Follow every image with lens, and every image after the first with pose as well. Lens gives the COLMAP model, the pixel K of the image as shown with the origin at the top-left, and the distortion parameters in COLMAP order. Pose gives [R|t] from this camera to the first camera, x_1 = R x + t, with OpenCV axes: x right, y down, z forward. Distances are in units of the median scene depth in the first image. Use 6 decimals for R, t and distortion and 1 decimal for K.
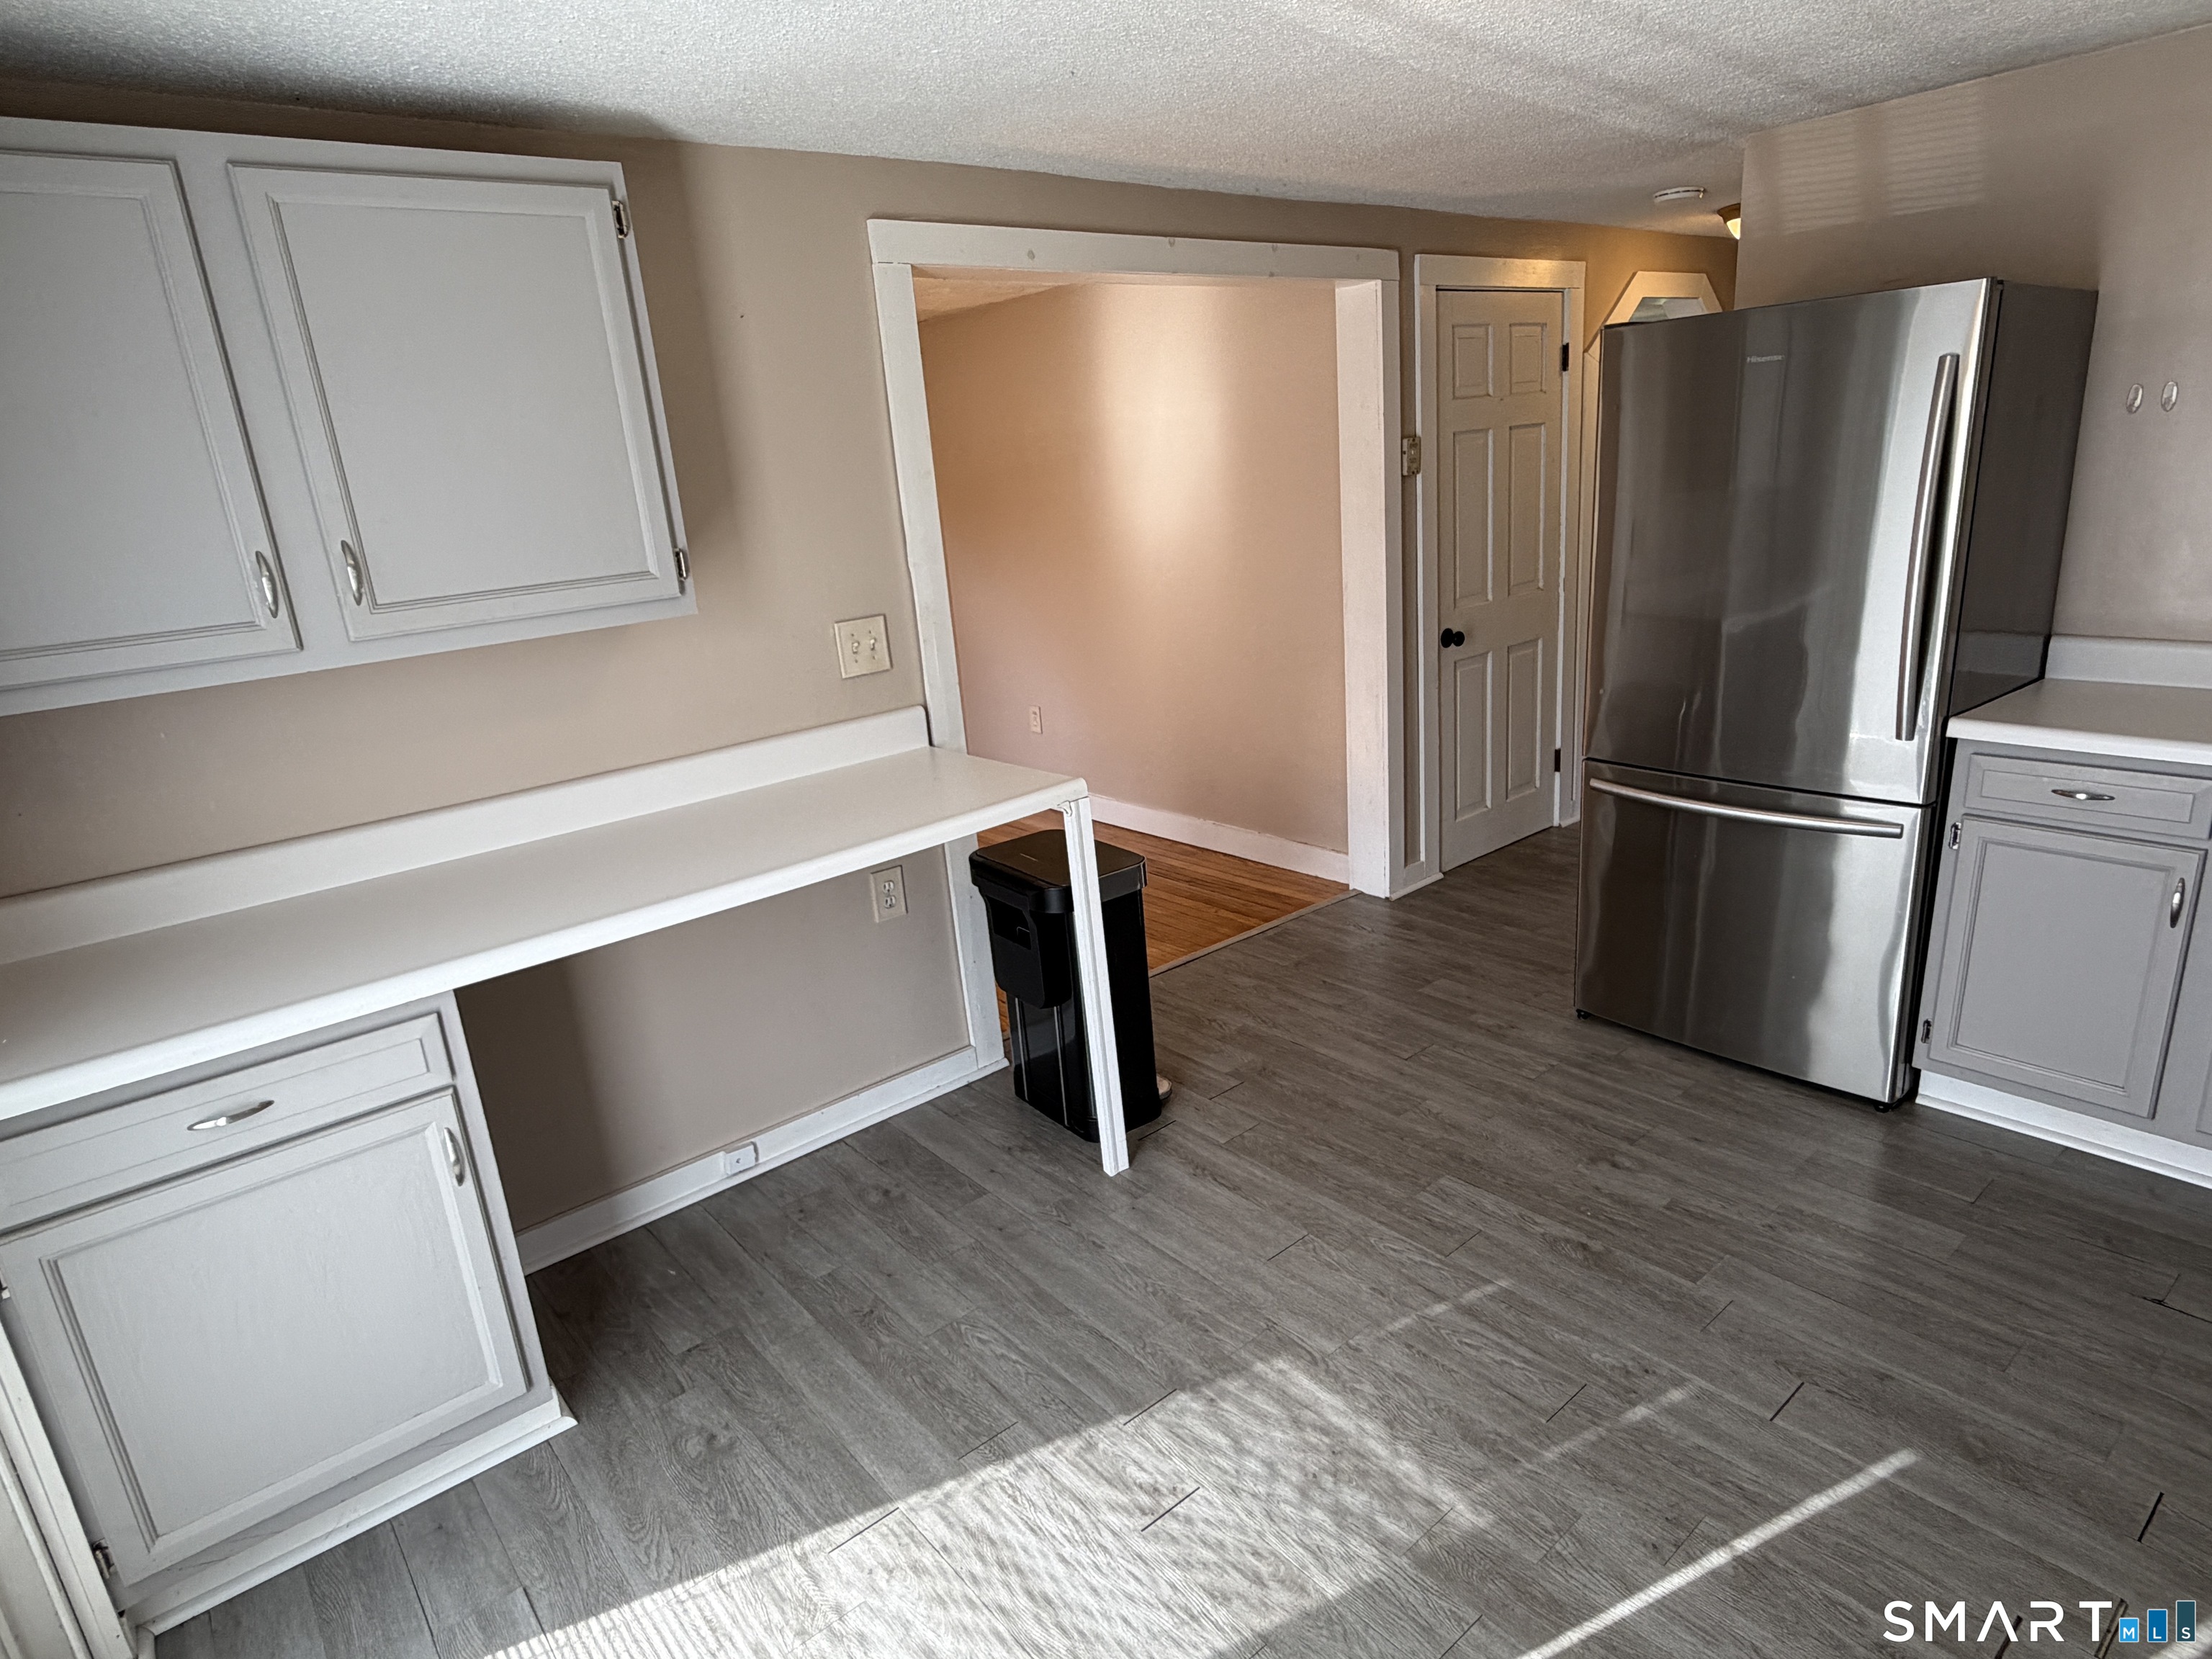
lens RADIAL K [[1256.9, 0, 1107.0], [0, 1256.9, 834.9], [0, 0, 1]] dist [0.005824, 0.000671]
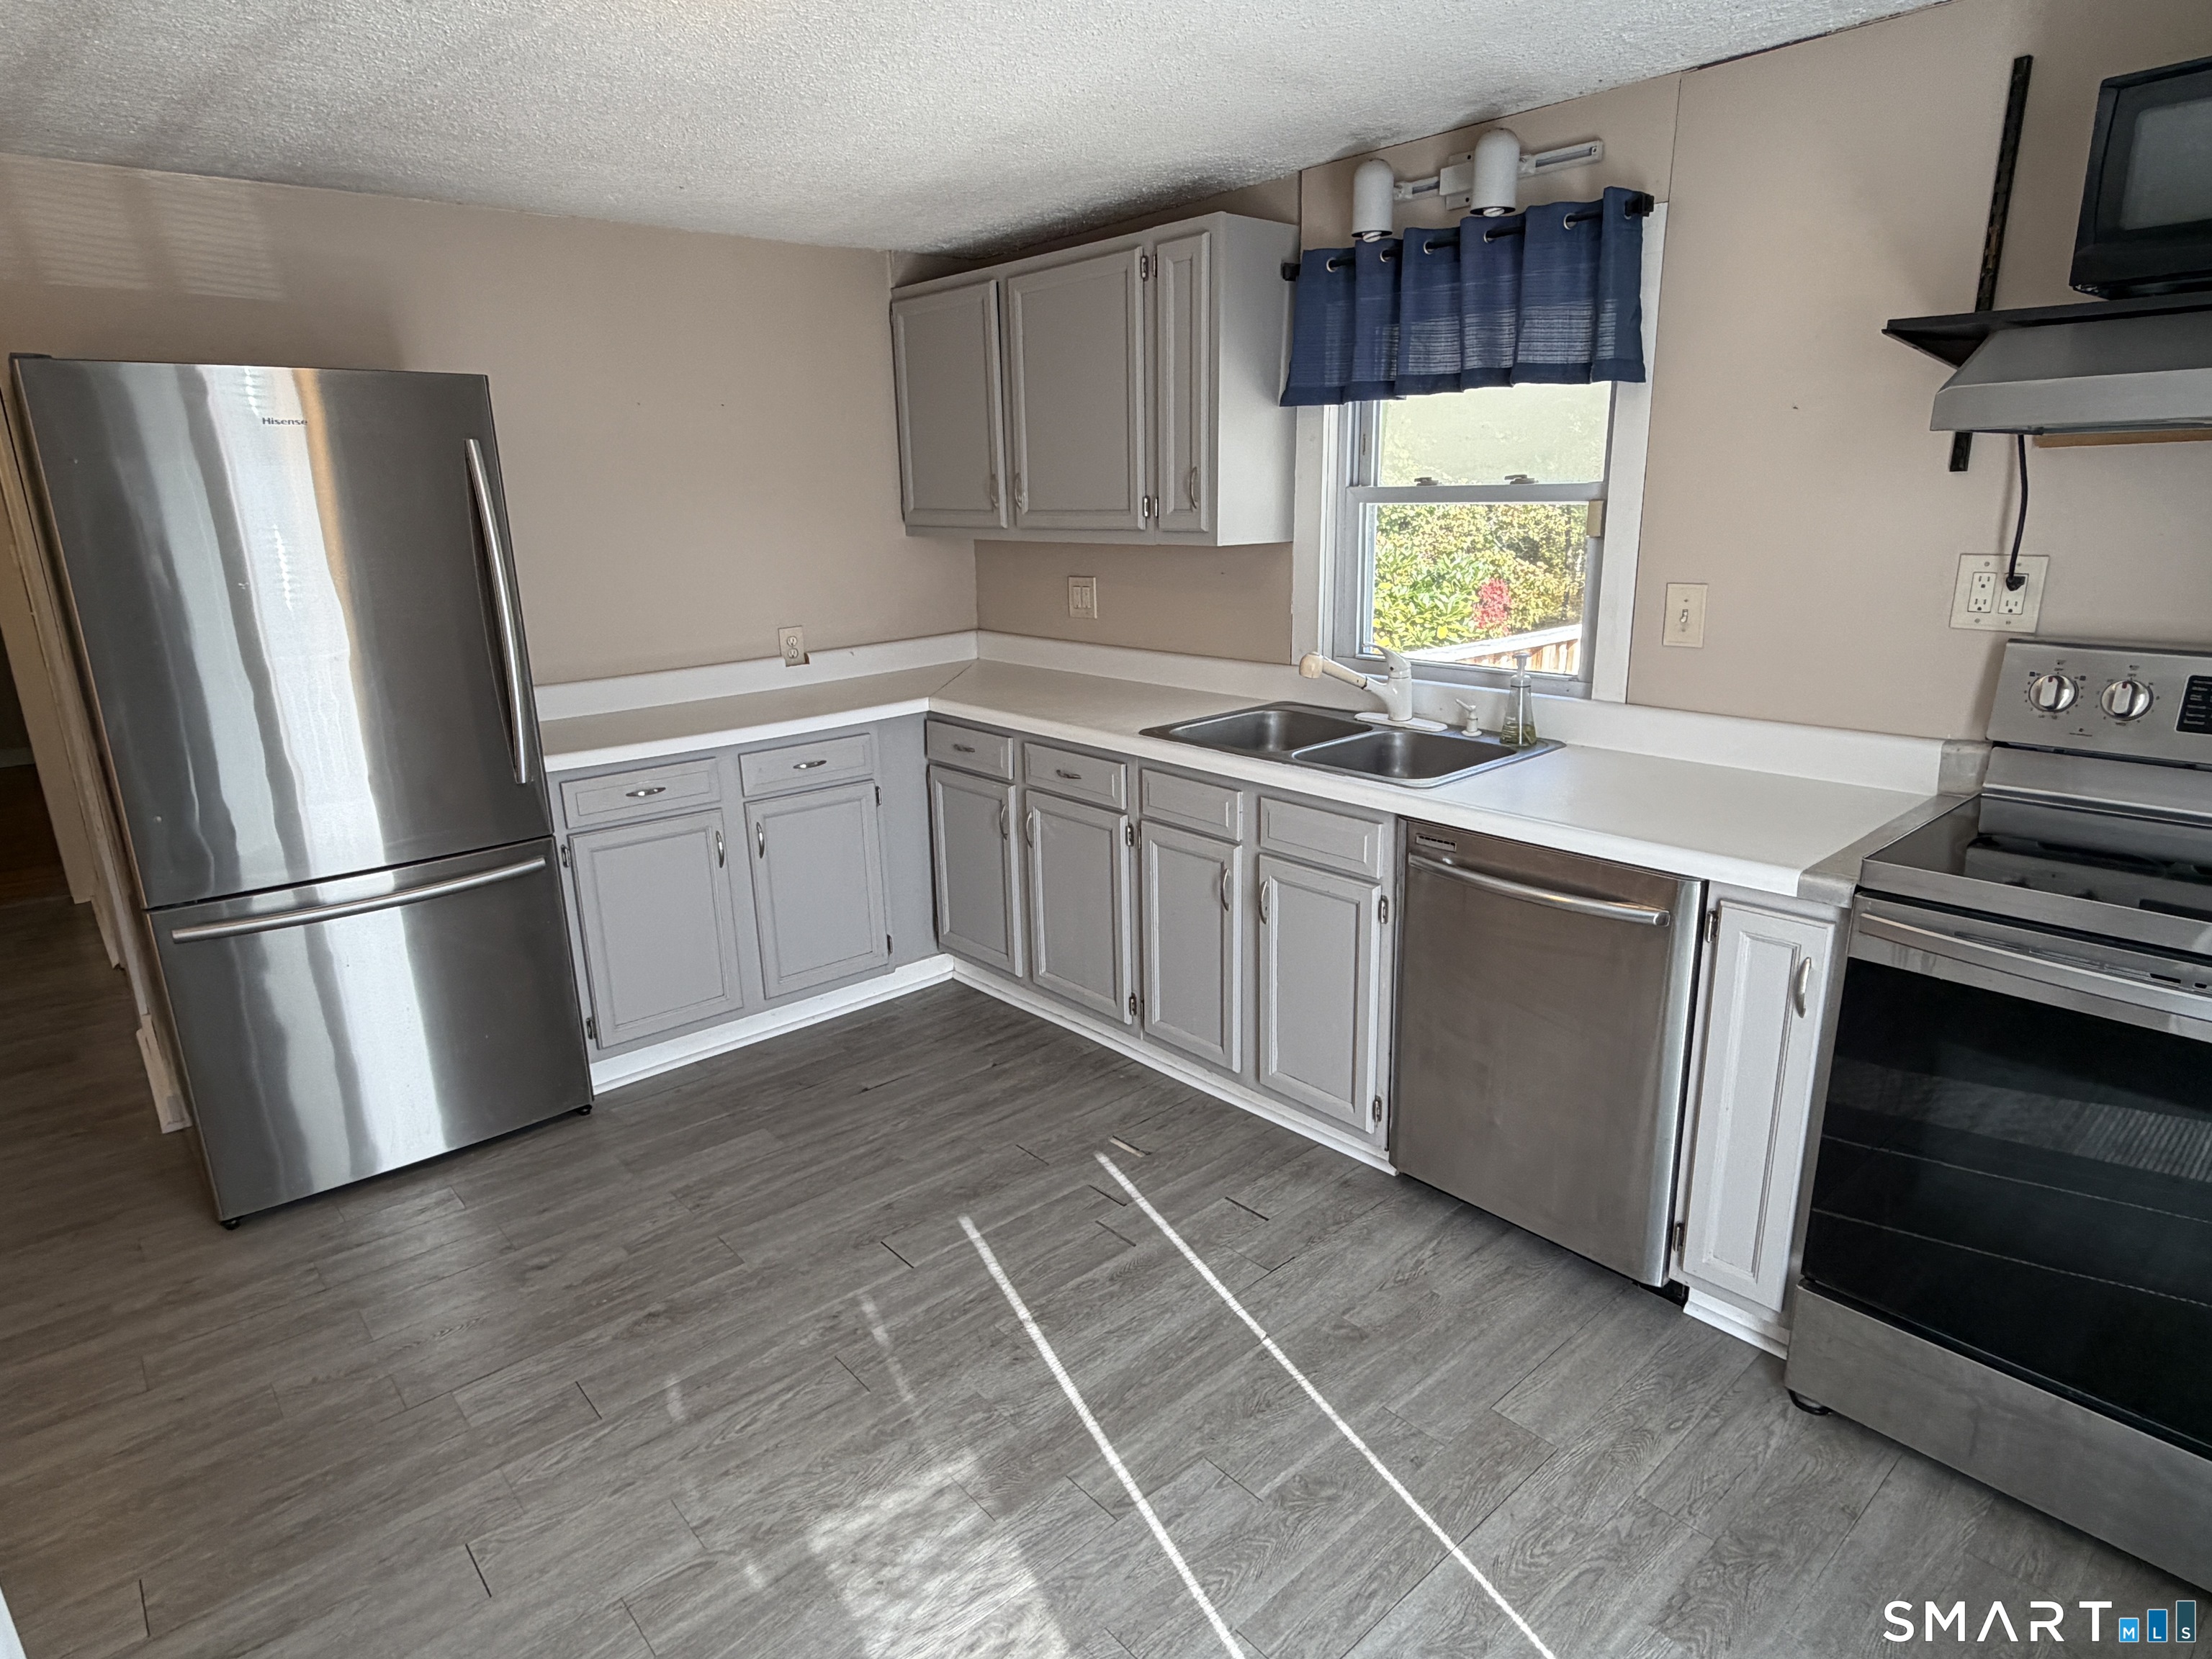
lens RADIAL K [[1256.9, 0, 1107.9], [0, 1256.9, 831.4], [0, 0, 1]] dist [0.005824, 0.000671]
pose [[-0.015203, -0.192340, 0.981211, -0.626256], [0.311266, 0.931652, 0.187449, -0.111176], [-0.950201, 0.308268, 0.045705, 0.646960]]
